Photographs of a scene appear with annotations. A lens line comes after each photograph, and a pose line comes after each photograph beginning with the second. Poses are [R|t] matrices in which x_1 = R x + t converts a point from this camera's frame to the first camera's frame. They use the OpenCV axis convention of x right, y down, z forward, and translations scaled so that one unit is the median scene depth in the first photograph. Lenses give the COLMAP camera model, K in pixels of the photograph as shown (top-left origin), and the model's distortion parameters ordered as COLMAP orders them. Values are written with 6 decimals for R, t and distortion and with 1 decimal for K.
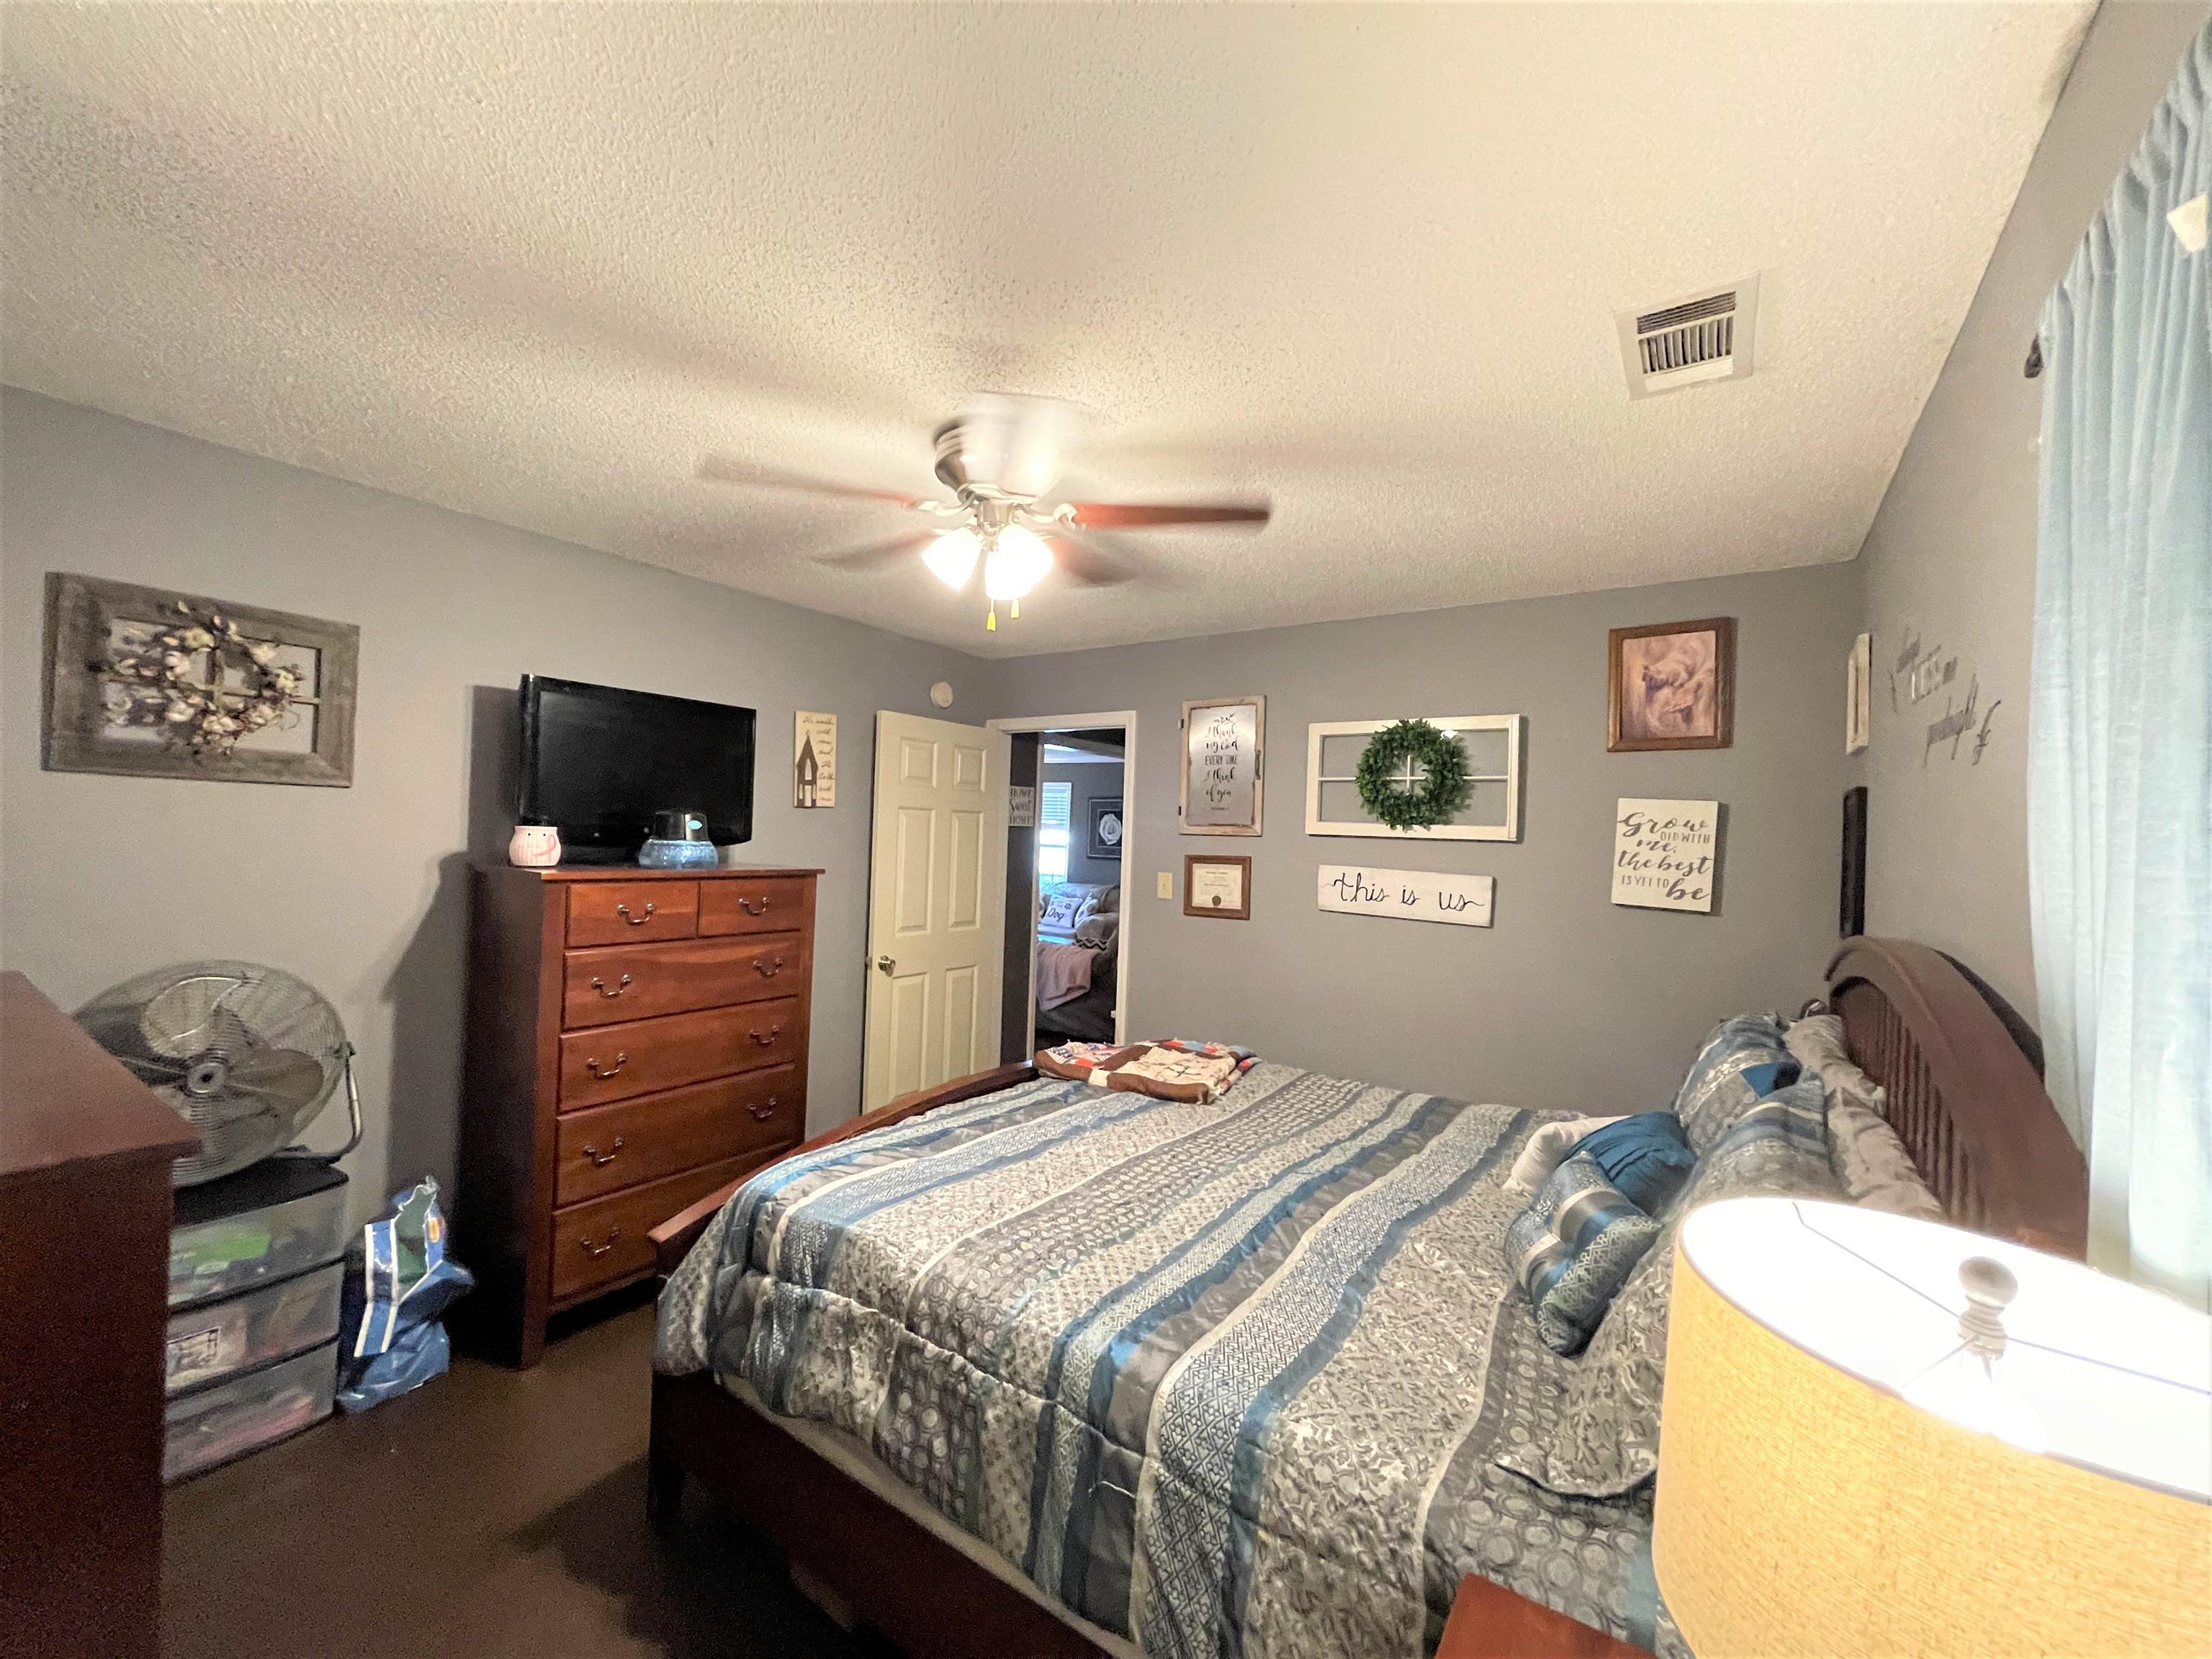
lens RADIAL K [[890.1, 0, 1104.4], [0, 890.1, 831.8], [0, 0, 1]] dist [-0.004540, -0.000543]
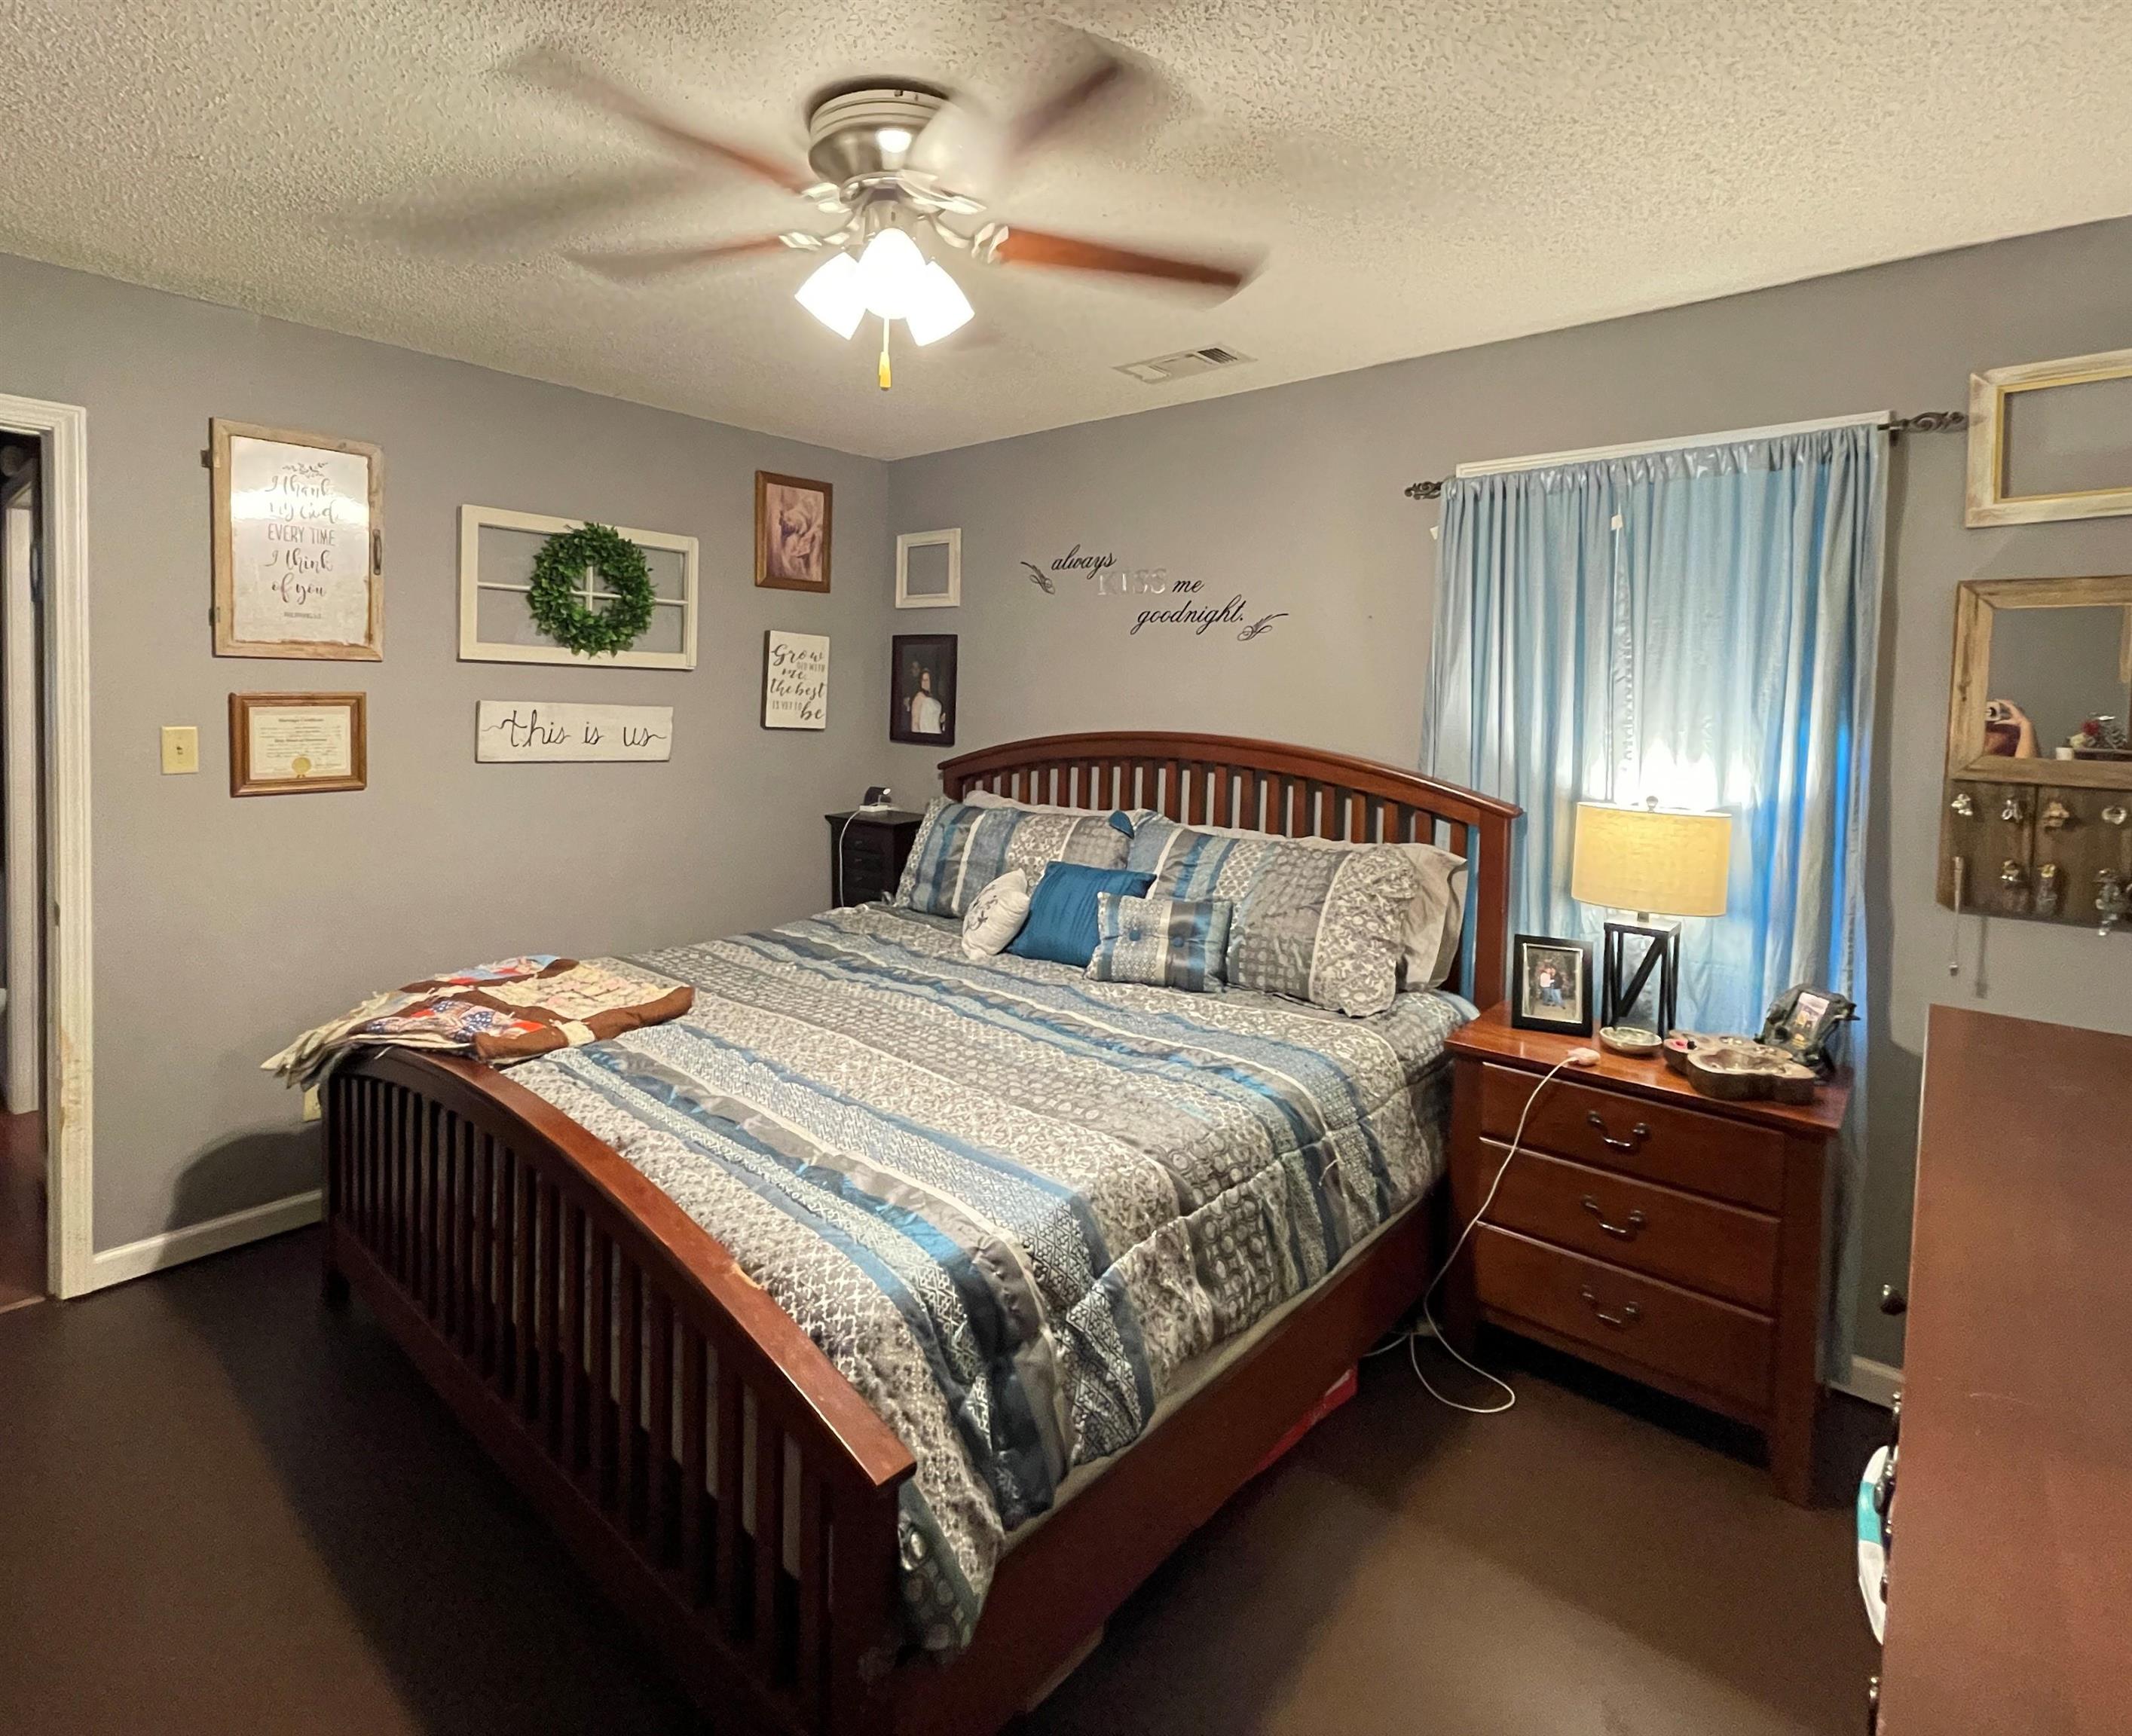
lens RADIAL K [[1048.9, 0, 967.3], [0, 1048.9, 749.8], [0, 0, 1]] dist [-0.002820, -0.000648]
pose [[0.152083, -0.074956, 0.985521, -0.668936], [-0.014871, 0.996834, 0.078112, 0.004381], [-0.988256, -0.026535, 0.150487, 0.565612]]
